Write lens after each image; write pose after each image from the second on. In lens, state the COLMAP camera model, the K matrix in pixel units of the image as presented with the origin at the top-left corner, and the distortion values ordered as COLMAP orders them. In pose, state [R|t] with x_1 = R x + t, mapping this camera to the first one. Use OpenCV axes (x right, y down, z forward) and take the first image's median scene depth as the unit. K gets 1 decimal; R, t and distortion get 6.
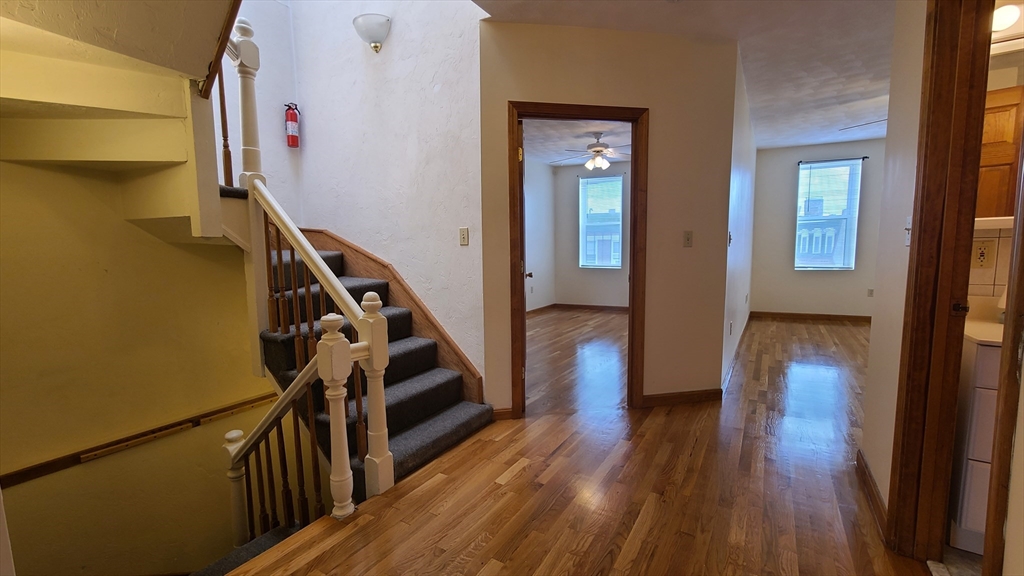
lens RADIAL K [[408.8, 0, 514.8], [0, 408.8, 288.0], [0, 0, 1]] dist [-0.001136, -0.000125]
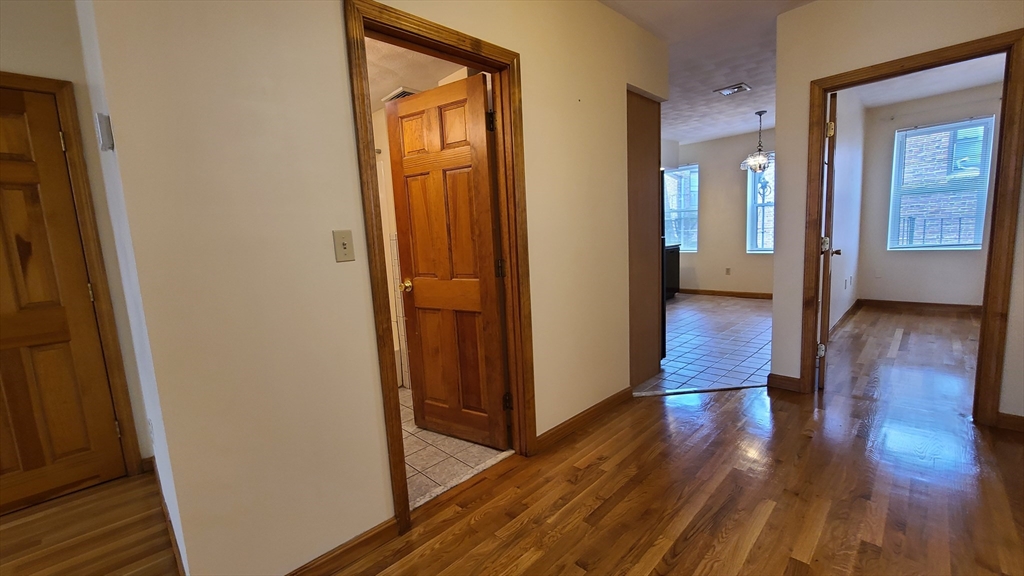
lens RADIAL K [[421.4, 0, 529.8], [0, 421.4, 293.7], [0, 0, 1]] dist [-0.001114, -0.000177]
pose [[-0.978638, 0.037721, 0.202100, 0.308678], [0.084332, 0.970170, 0.227286, -0.183425], [-0.187498, 0.239474, -0.952626, 1.664935]]
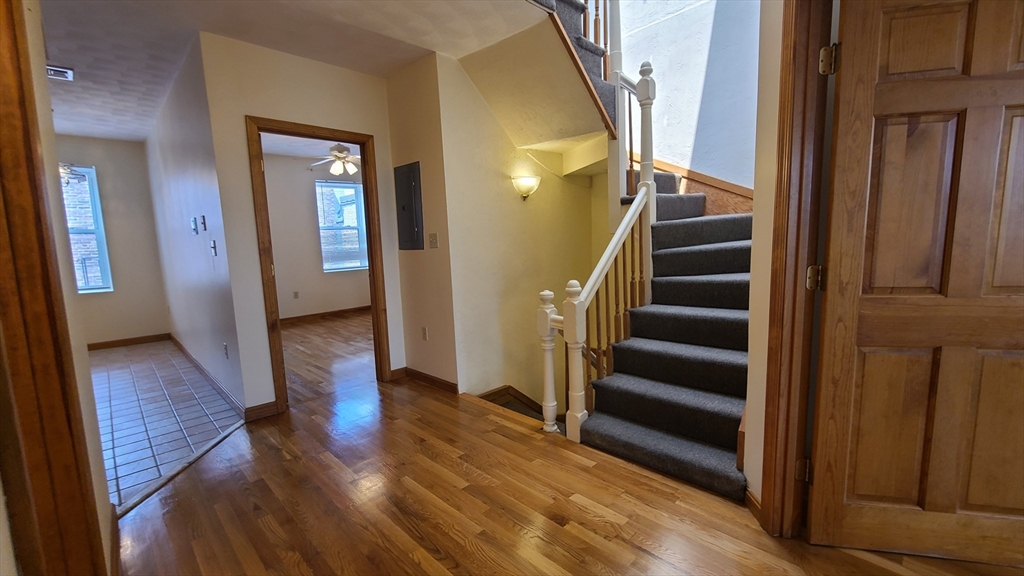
lens RADIAL K [[413.7, 0, 520.6], [0, 413.7, 289.0], [0, 0, 1]] dist [-0.008964, -0.000028]
pose [[-0.206330, 0.131526, -0.969602, 0.986114], [-0.064073, 0.986982, 0.147518, -0.144787], [0.976382, 0.092563, -0.195217, 1.200950]]
